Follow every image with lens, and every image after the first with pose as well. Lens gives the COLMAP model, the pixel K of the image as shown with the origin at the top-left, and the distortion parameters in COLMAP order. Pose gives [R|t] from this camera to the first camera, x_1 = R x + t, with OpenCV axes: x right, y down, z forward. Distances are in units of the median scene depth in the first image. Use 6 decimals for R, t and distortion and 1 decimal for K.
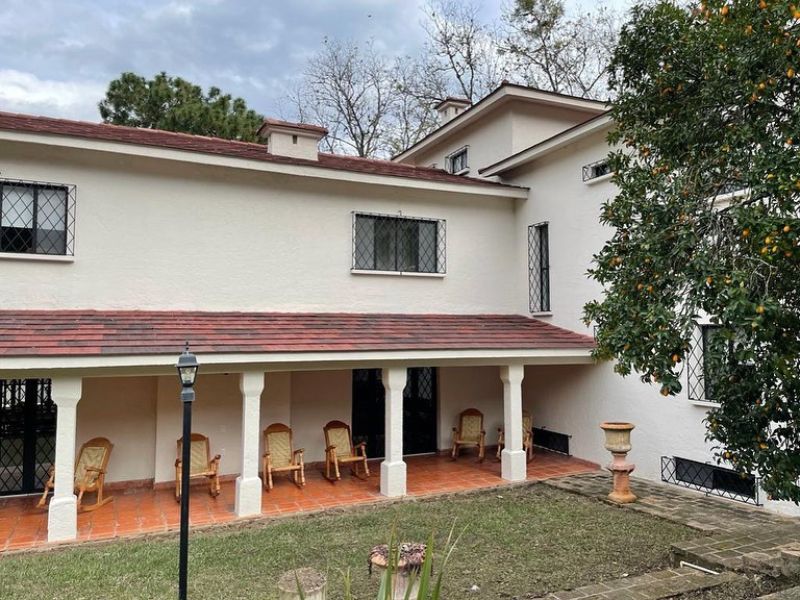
lens RADIAL K [[603.9, 0, 399.7], [0, 603.9, 299.5], [0, 0, 1]] dist [0.024799, 0.001866]
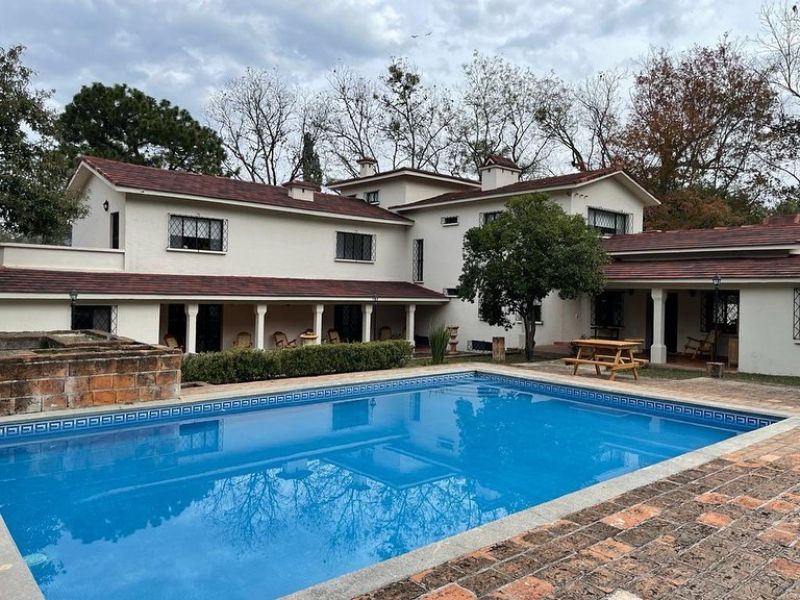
lens RADIAL K [[603.9, 0, 399.6], [0, 603.9, 299.3], [0, 0, 1]] dist [0.024799, 0.001866]
pose [[0.956209, 0.017477, 0.292162, -0.442776], [-0.038971, 0.996930, 0.067911, -0.056728], [-0.290079, -0.076323, 0.953955, -0.999772]]
